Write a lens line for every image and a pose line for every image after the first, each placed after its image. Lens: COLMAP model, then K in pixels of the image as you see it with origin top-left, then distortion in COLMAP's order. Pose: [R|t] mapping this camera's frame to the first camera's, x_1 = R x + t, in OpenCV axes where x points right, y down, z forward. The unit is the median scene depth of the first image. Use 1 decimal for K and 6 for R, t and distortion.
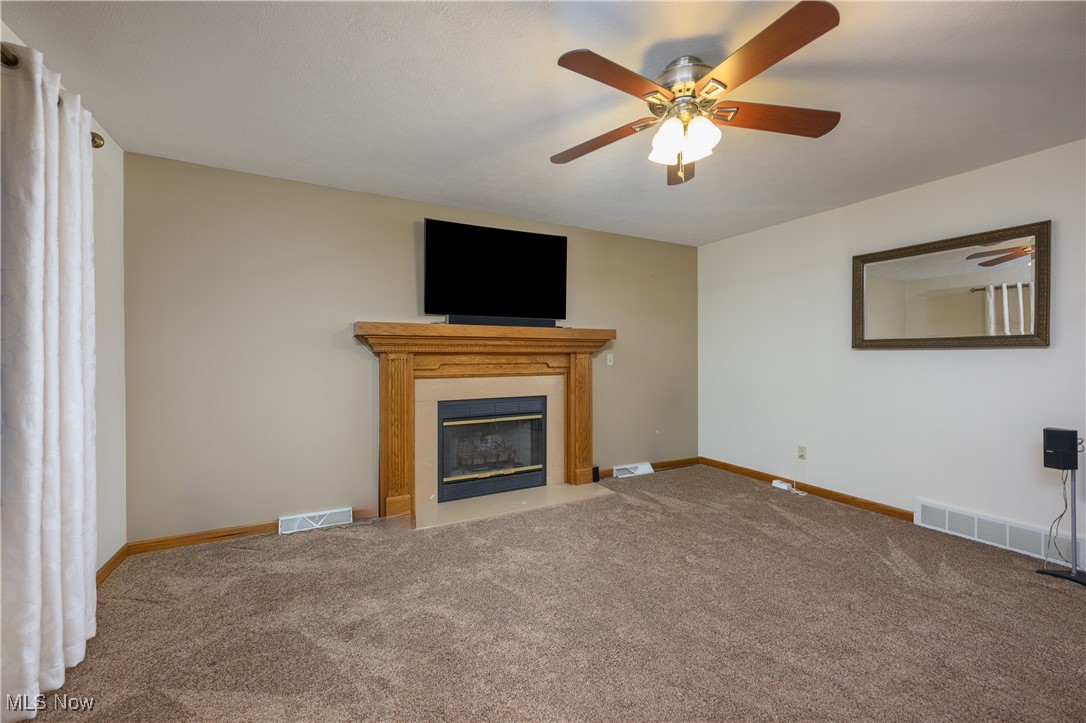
lens RADIAL K [[426.1, 0, 538.9], [0, 426.1, 358.9], [0, 0, 1]] dist [-0.000005, -0.000100]
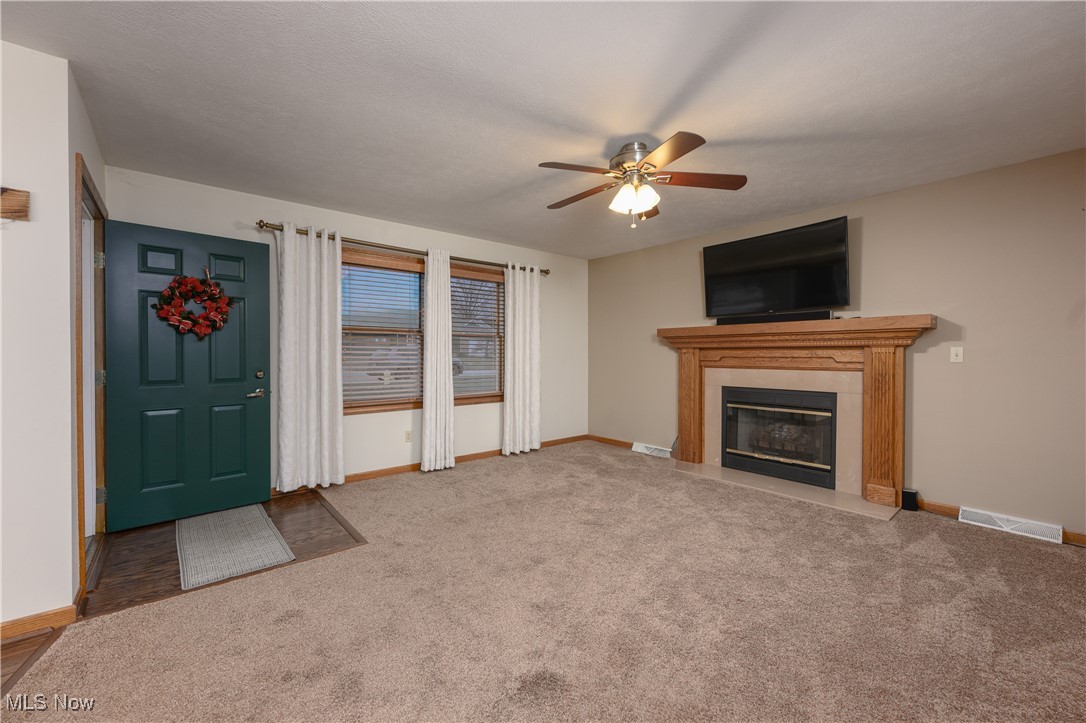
lens RADIAL K [[426.1, 0, 538.9], [0, 426.1, 358.9], [0, 0, 1]] dist [-0.000005, -0.000100]
pose [[0.212201, 0.013567, -0.977132, 0.841331], [-0.005984, 0.999903, 0.012584, 0.005495], [0.977208, 0.003177, 0.212262, 0.192799]]
